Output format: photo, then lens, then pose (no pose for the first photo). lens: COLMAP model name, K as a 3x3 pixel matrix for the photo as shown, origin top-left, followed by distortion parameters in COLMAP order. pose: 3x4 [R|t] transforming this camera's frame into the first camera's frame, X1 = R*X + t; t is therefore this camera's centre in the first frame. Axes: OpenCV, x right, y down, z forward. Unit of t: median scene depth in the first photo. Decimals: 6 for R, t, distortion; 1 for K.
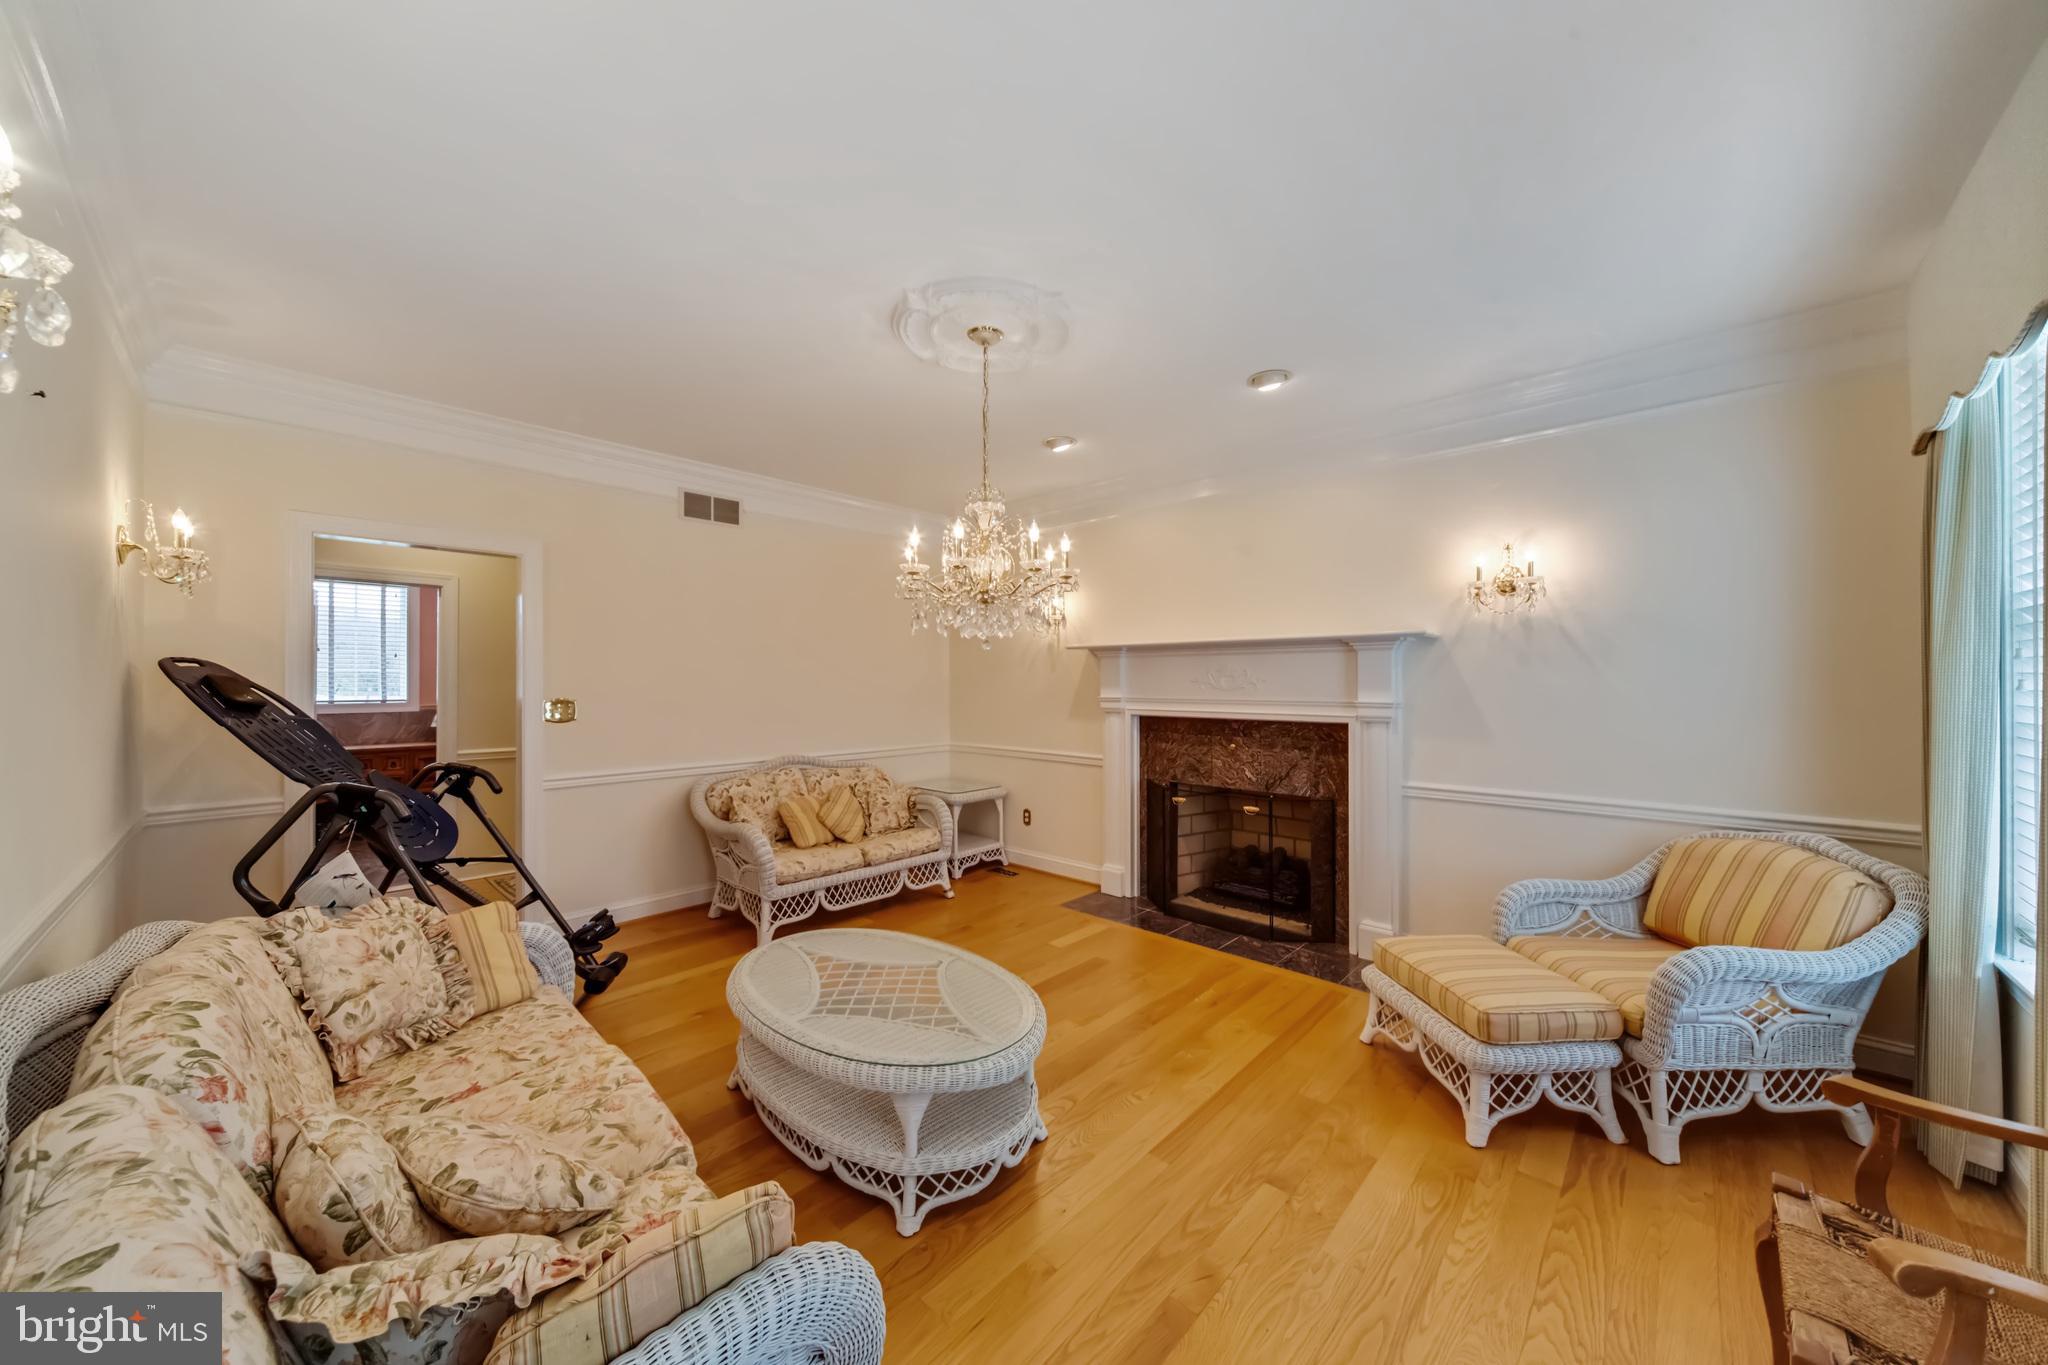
lens RADIAL K [[702.3, 0, 1031.8], [0, 702.3, 688.6], [0, 0, 1]] dist [0.000173, 0.000031]
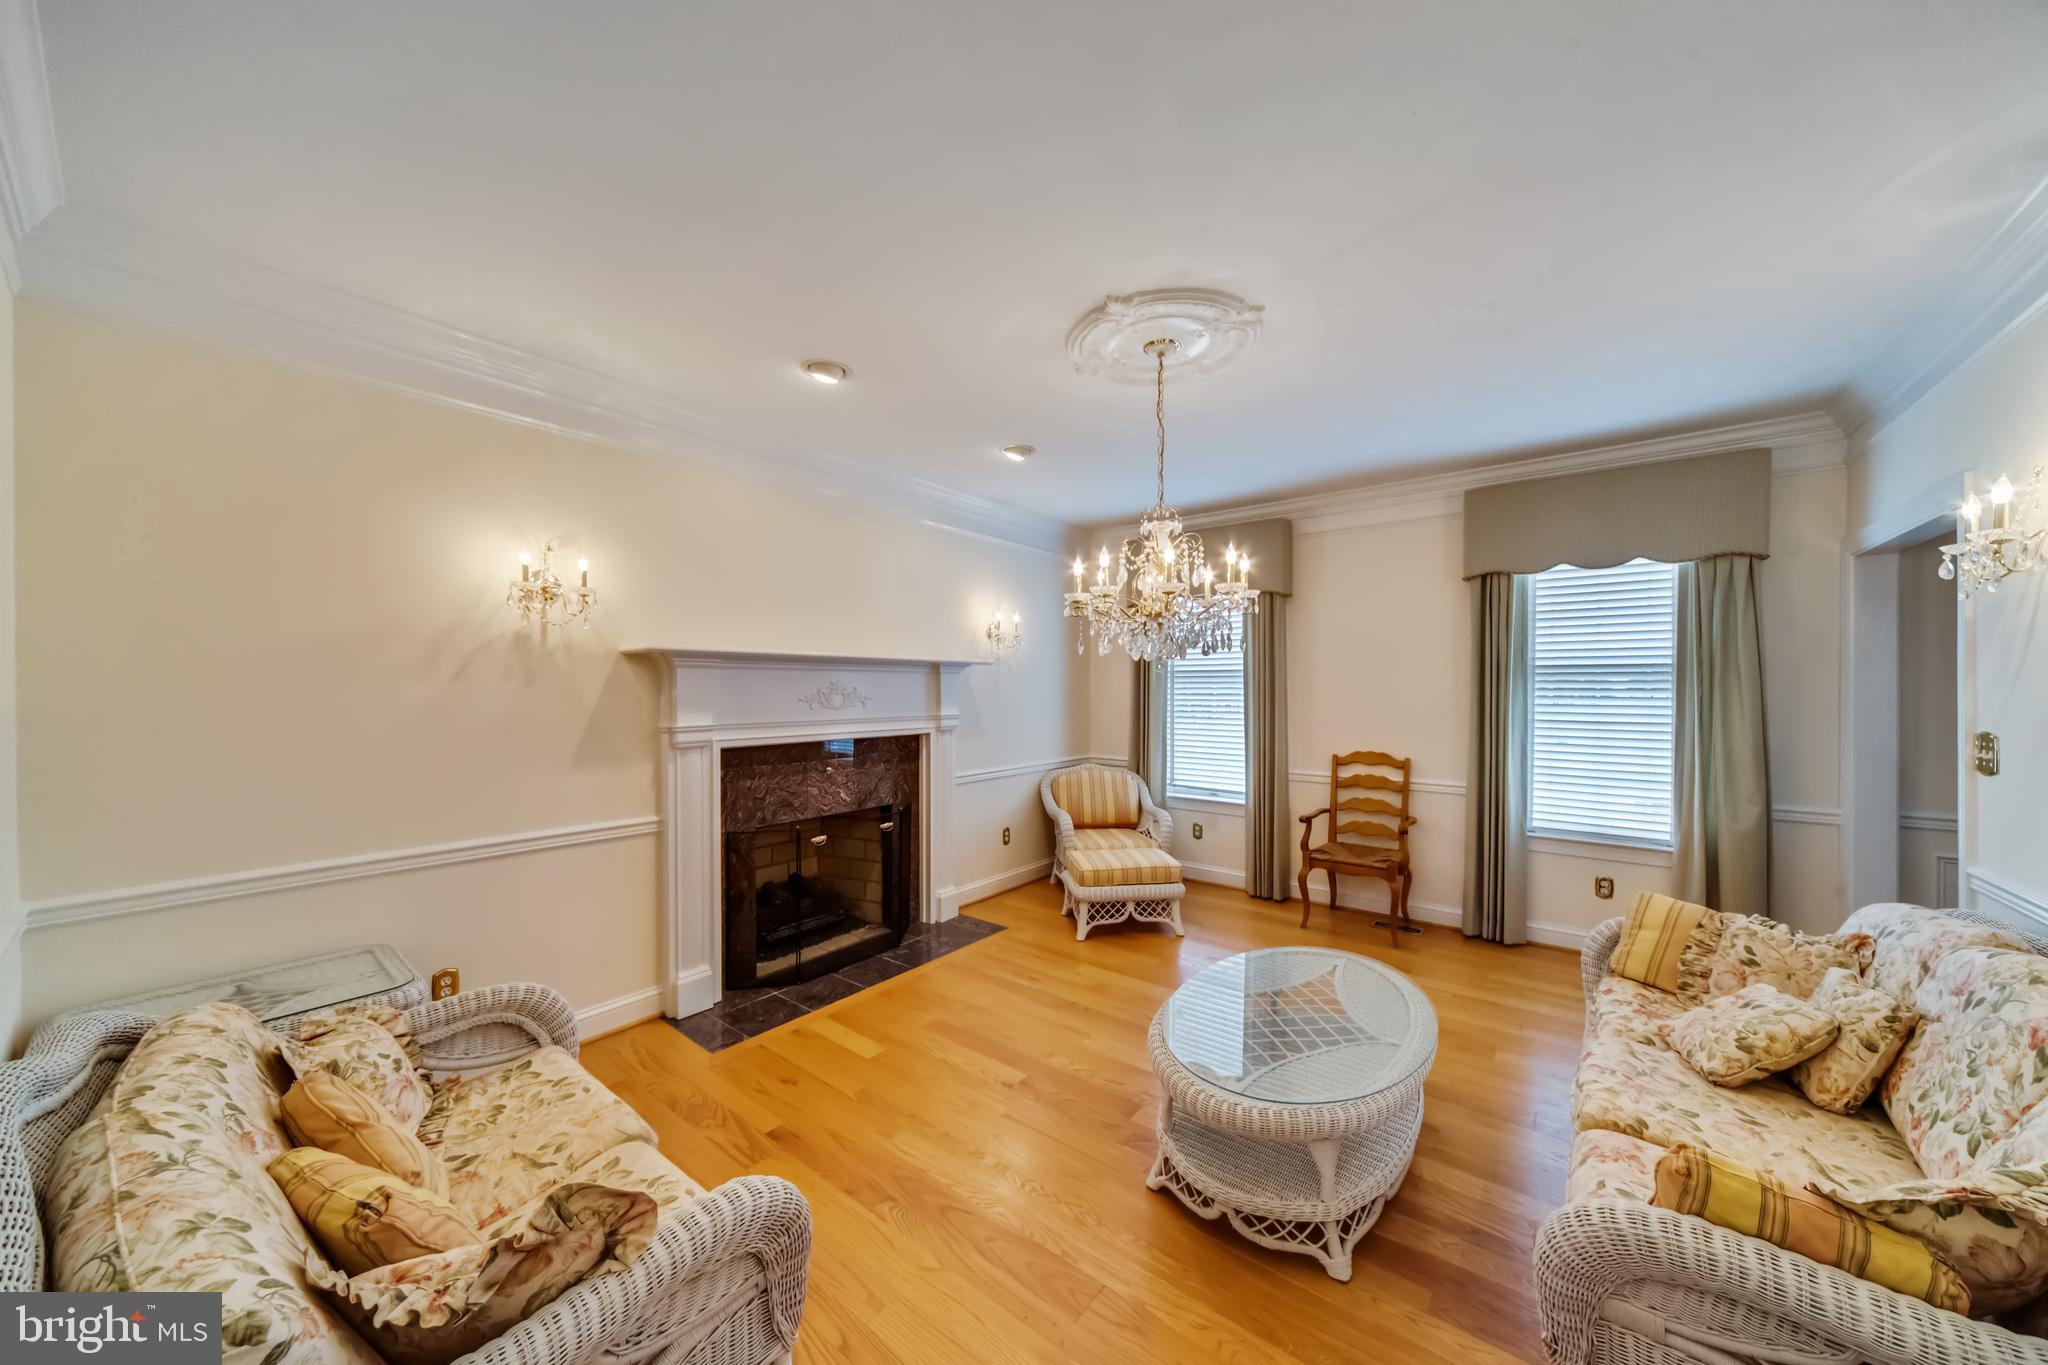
lens RADIAL K [[702.3, 0, 1031.8], [0, 702.3, 688.6], [0, 0, 1]] dist [0.000173, 0.000031]
pose [[-0.090861, -0.006576, 0.995842, -0.710050], [0.001344, 0.999976, 0.006725, -0.033031], [-0.995863, 0.001949, -0.090850, 0.877091]]
